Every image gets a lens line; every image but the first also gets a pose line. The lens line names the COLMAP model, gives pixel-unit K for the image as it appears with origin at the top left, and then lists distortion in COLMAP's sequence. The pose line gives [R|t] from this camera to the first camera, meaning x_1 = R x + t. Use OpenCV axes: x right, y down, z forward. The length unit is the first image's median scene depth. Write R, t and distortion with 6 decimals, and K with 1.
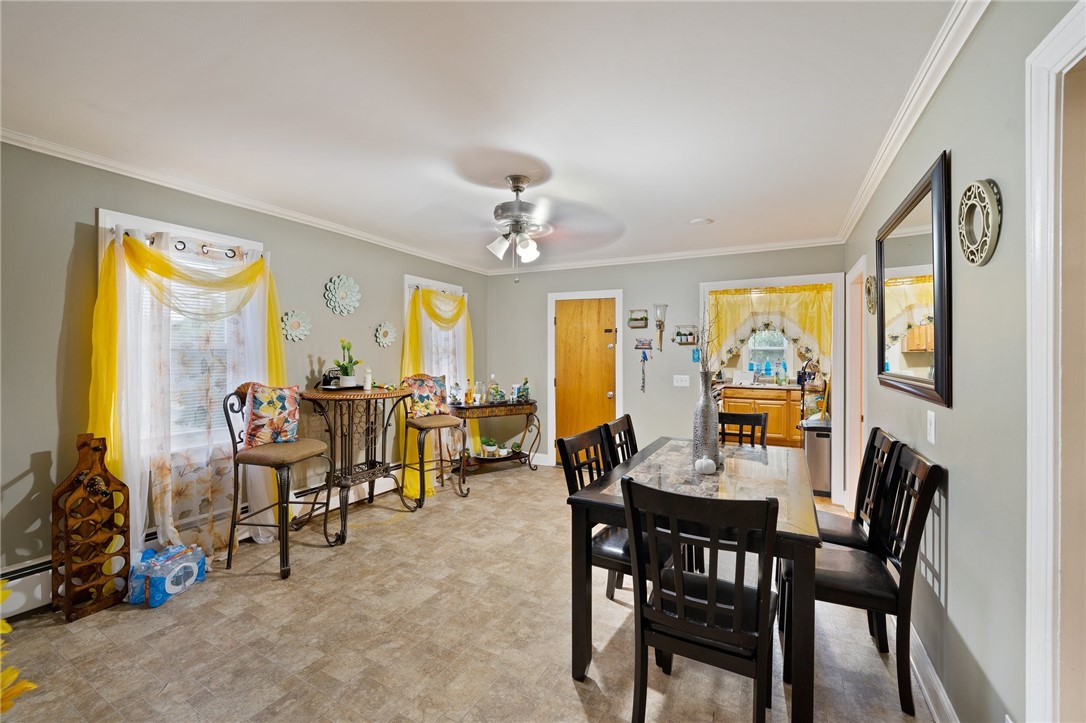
lens RADIAL K [[444.4, 0, 546.0], [0, 444.4, 357.2], [0, 0, 1]] dist [-0.024818, 0.000093]
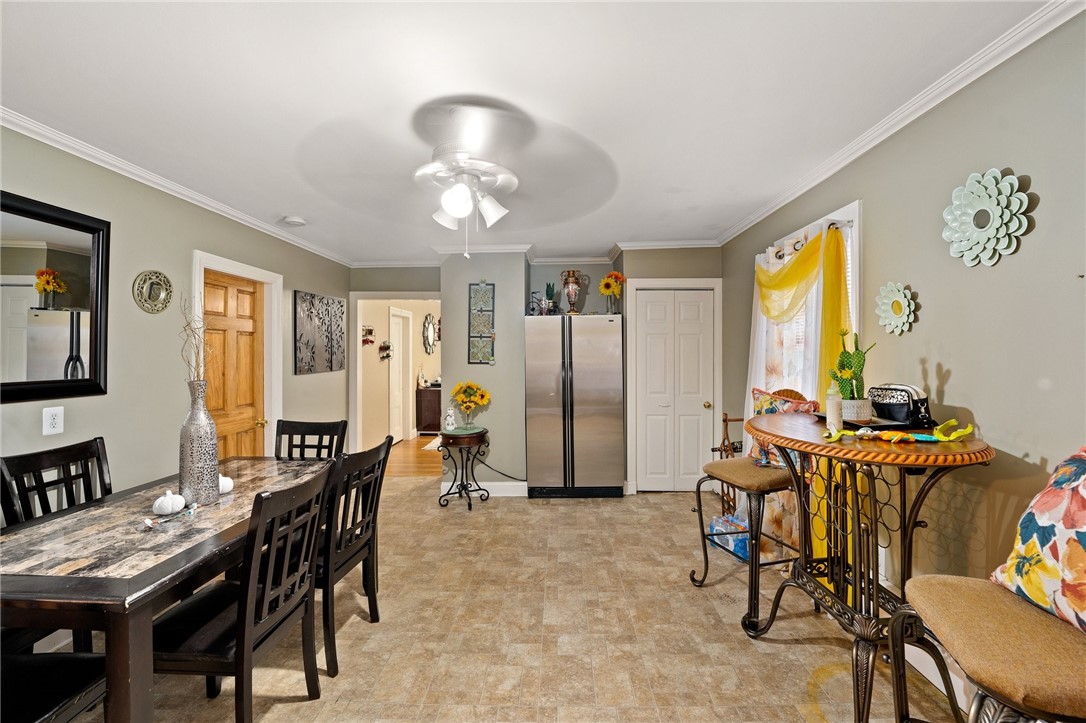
lens RADIAL K [[444.4, 0, 546.0], [0, 444.4, 357.2], [0, 0, 1]] dist [-0.024818, 0.000093]
pose [[-0.895023, 0.004560, -0.445996, 0.145343], [-0.001625, 0.999908, 0.013483, -0.016507], [0.446017, 0.012792, -0.894933, 1.795759]]
